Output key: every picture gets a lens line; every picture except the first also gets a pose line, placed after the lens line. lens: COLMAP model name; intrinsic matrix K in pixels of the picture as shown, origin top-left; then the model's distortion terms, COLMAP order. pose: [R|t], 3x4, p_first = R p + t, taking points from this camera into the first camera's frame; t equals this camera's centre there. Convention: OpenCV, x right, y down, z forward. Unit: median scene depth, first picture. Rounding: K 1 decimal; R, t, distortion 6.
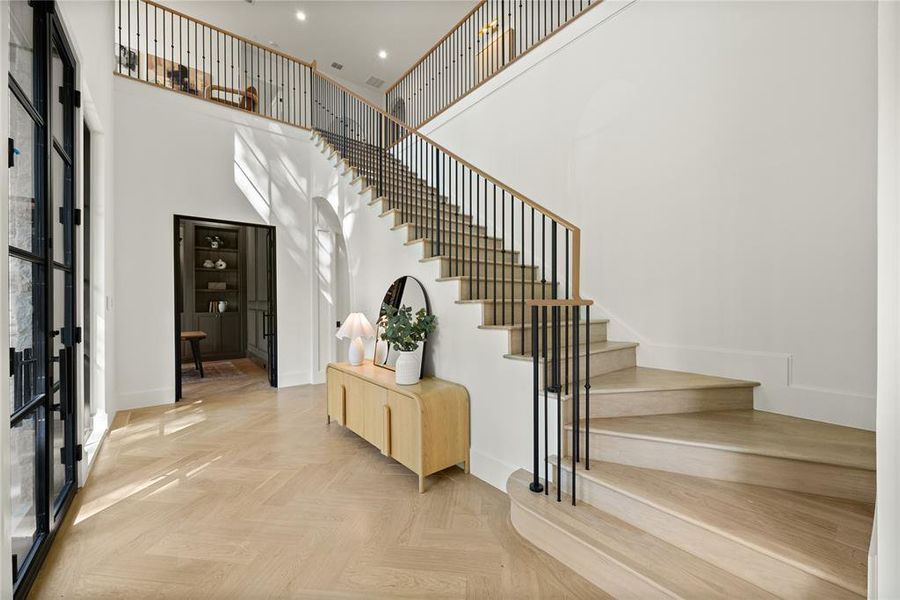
lens RADIAL K [[351.4, 0, 450.3], [0, 351.4, 304.1], [0, 0, 1]] dist [-0.006070, 0.000609]
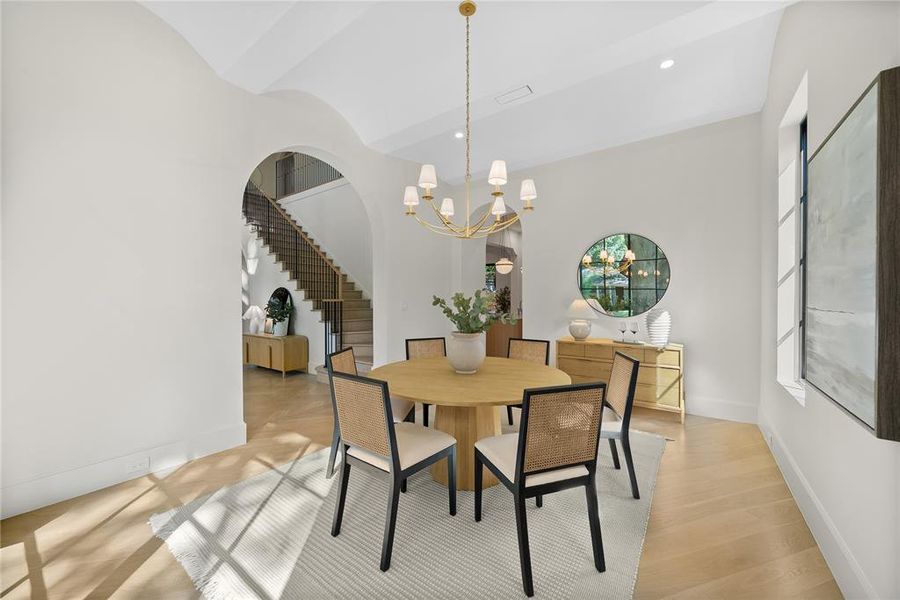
lens RADIAL K [[351.4, 0, 457.3], [0, 351.4, 301.4], [0, 0, 1]] dist [-0.006070, 0.000609]
pose [[0.964997, 0.001041, 0.262258, 0.342446], [-0.001398, 0.999998, 0.001172, -0.002274], [-0.262256, -0.001498, 0.964997, -1.299020]]
